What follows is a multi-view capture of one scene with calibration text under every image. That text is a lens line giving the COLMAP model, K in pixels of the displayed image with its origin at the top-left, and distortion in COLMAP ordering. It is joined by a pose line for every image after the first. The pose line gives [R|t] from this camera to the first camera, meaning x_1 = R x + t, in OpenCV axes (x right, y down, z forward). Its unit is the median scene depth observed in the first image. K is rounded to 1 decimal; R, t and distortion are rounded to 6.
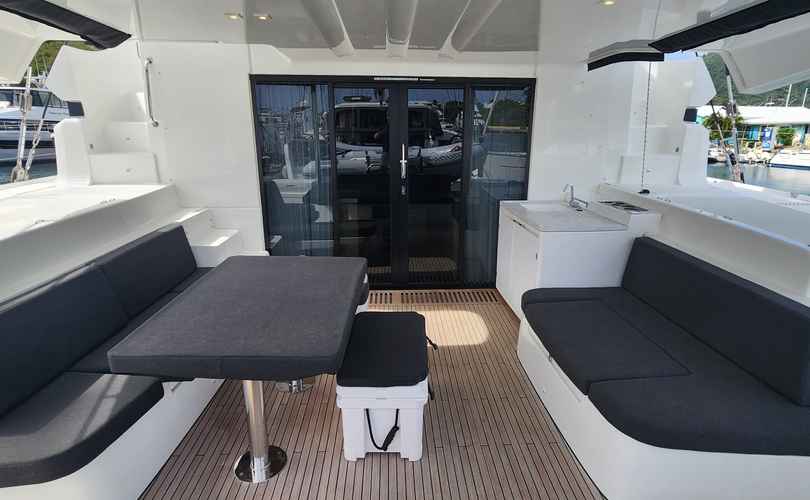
lens RADIAL K [[444.0, 0, 410.7], [0, 444.0, 239.4], [0, 0, 1]] dist [-0.001055, -0.000884]
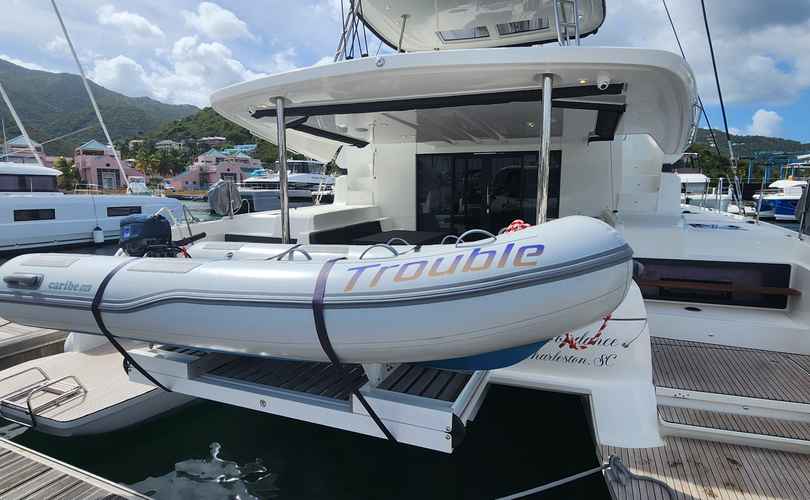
lens RADIAL K [[444.0, 0, 410.7], [0, 444.0, 239.4], [0, 0, 1]] dist [-0.001055, -0.000884]
pose [[0.902120, 0.047074, -0.428911, 0.501524], [-0.104113, 0.988408, -0.110501, 0.248727], [0.418737, 0.144340, 0.896563, -0.791304]]
